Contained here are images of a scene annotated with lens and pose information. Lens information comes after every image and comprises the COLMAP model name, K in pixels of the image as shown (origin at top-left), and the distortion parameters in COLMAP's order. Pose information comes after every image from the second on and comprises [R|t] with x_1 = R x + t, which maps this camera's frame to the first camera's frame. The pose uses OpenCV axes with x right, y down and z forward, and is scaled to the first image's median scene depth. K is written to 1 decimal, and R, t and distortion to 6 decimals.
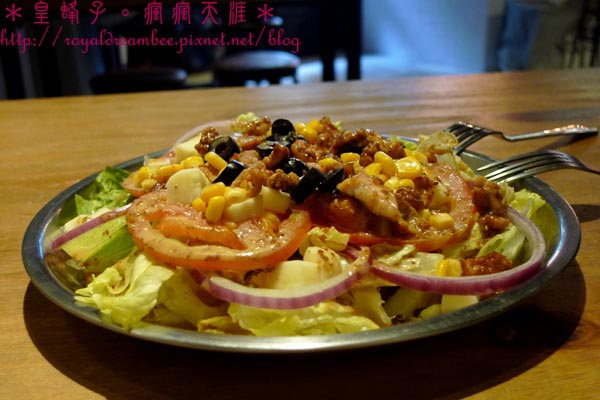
lens RADIAL K [[677.3, 0, 300.0], [0, 677.3, 200.0], [0, 0, 1]] dist [-0.008042, -0.003772]
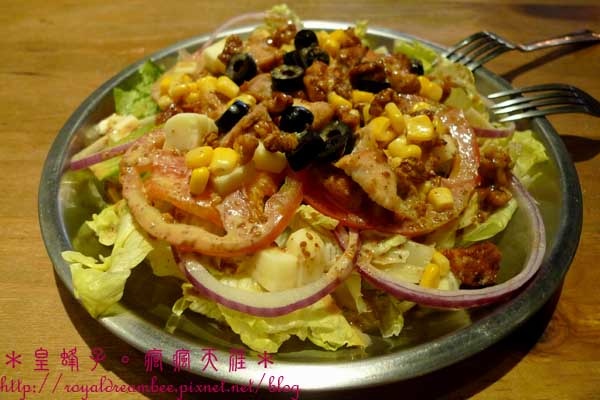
lens RADIAL K [[398.2, 0, 300.0], [0, 398.2, 200.0], [0, 0, 1]] dist [-0.001952, 0.000112]
pose [[0.989468, 0.128539, -0.066569, 0.049314], [-0.087412, 0.897137, 0.433018, -0.198212], [0.115381, -0.422639, 0.898924, 0.474158]]
